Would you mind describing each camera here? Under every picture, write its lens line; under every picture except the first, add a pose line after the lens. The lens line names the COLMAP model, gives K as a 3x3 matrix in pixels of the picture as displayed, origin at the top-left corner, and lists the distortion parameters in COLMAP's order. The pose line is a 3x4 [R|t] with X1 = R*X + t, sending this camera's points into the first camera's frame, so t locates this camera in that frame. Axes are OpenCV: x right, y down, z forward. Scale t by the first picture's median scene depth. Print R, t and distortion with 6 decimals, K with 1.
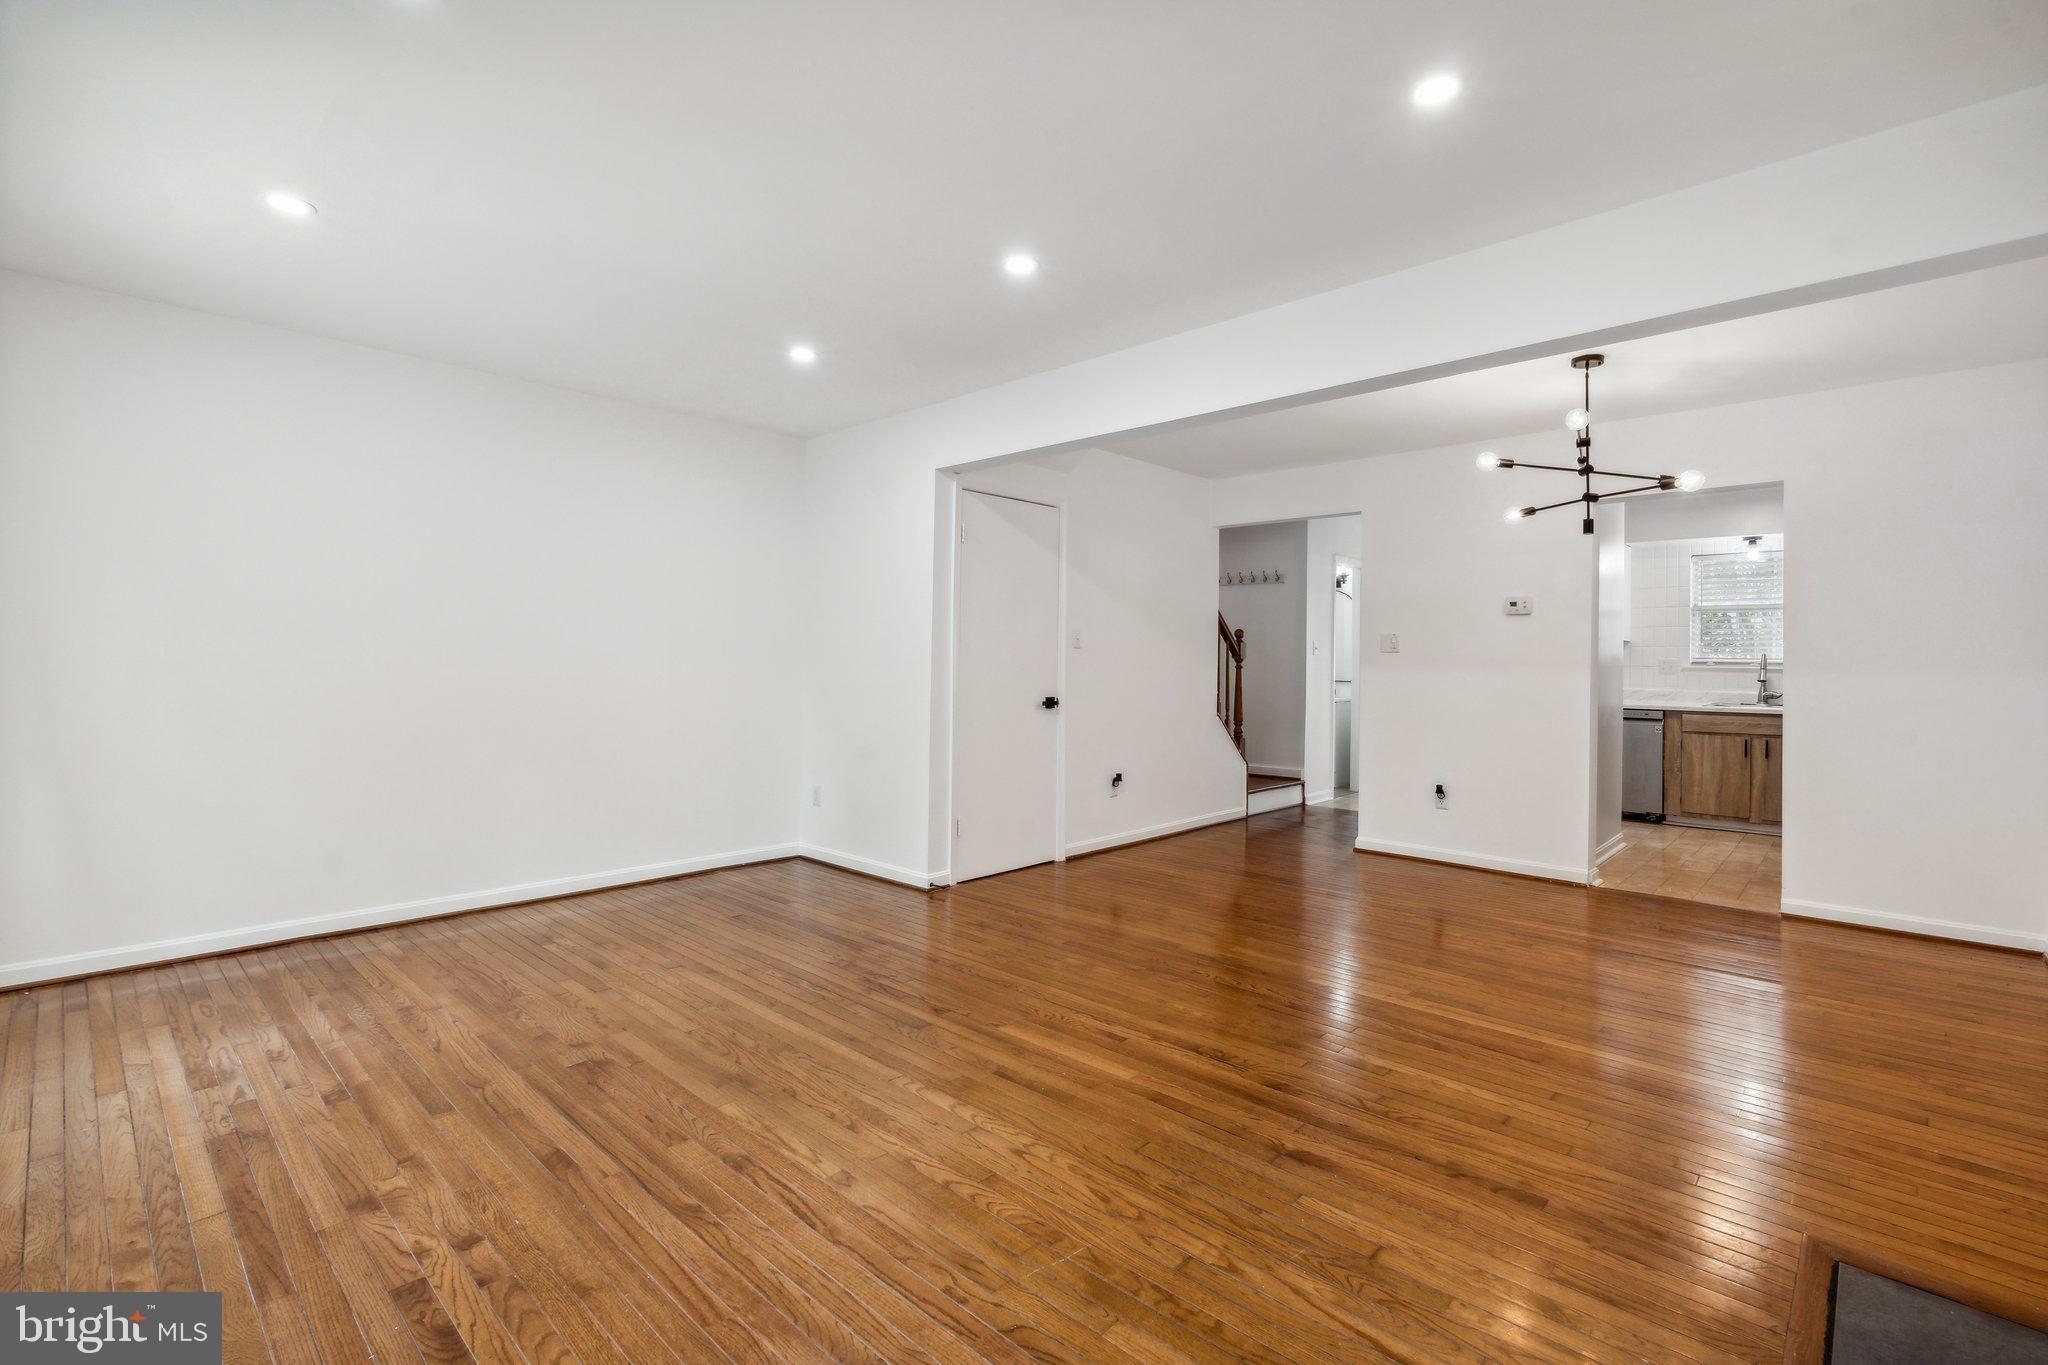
lens RADIAL K [[901.4, 0, 1020.8], [0, 901.4, 665.4], [0, 0, 1]] dist [-0.002468, -0.000173]
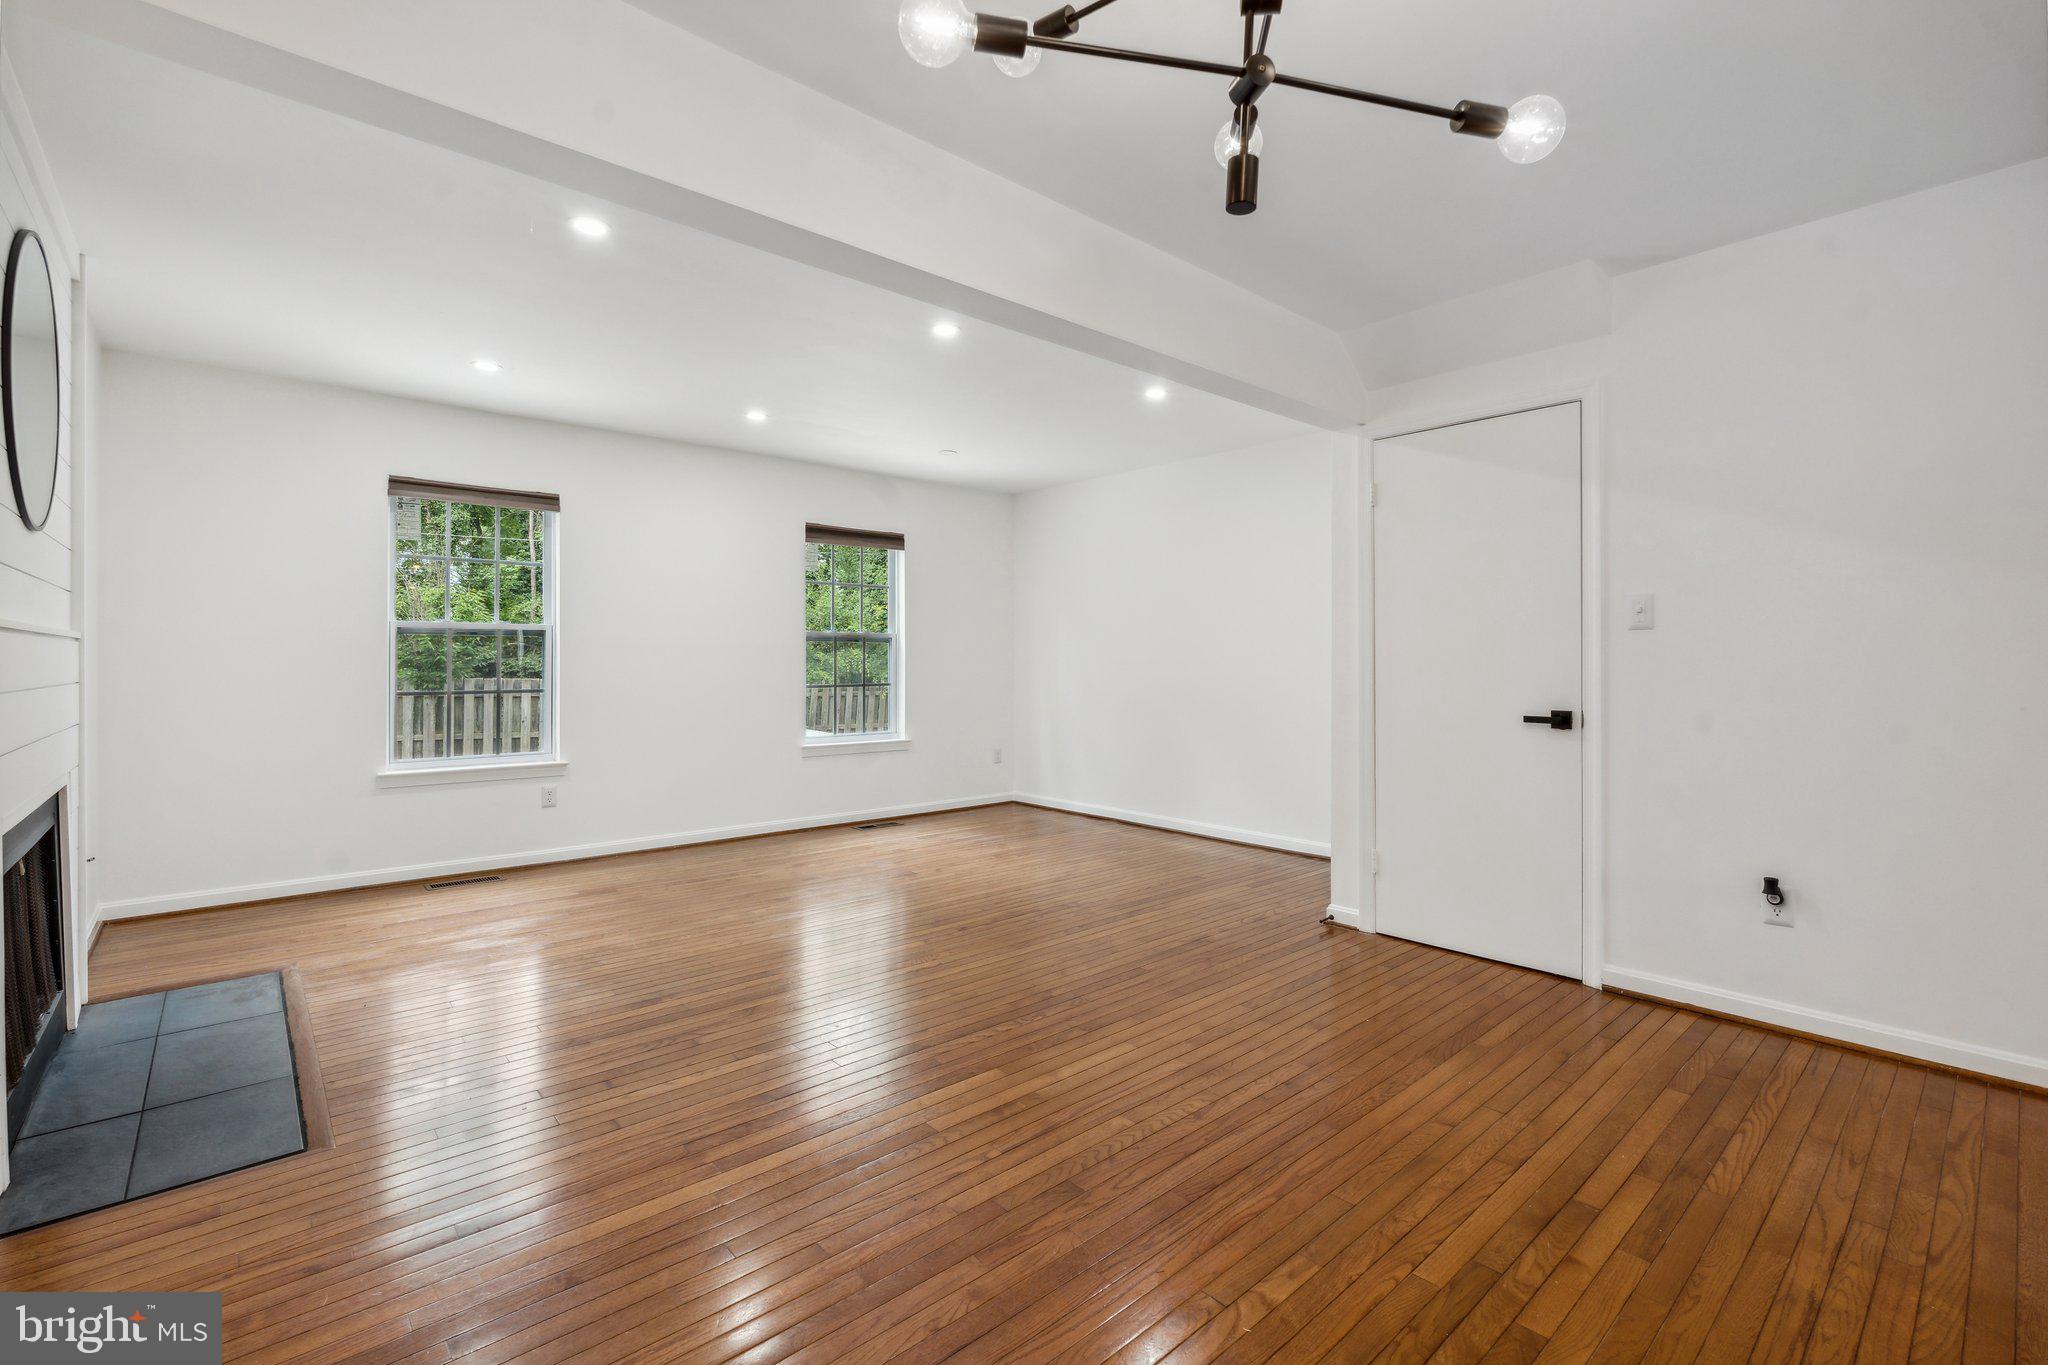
lens RADIAL K [[905.0, 0, 1040.2], [0, 905.0, 648.8], [0, 0, 1]] dist [-0.000727, -0.000225]
pose [[-0.070261, -0.023015, -0.997263, 0.961417], [-0.002894, 0.999734, -0.022868, 0.010565], [0.997524, 0.001279, -0.070309, 0.963178]]
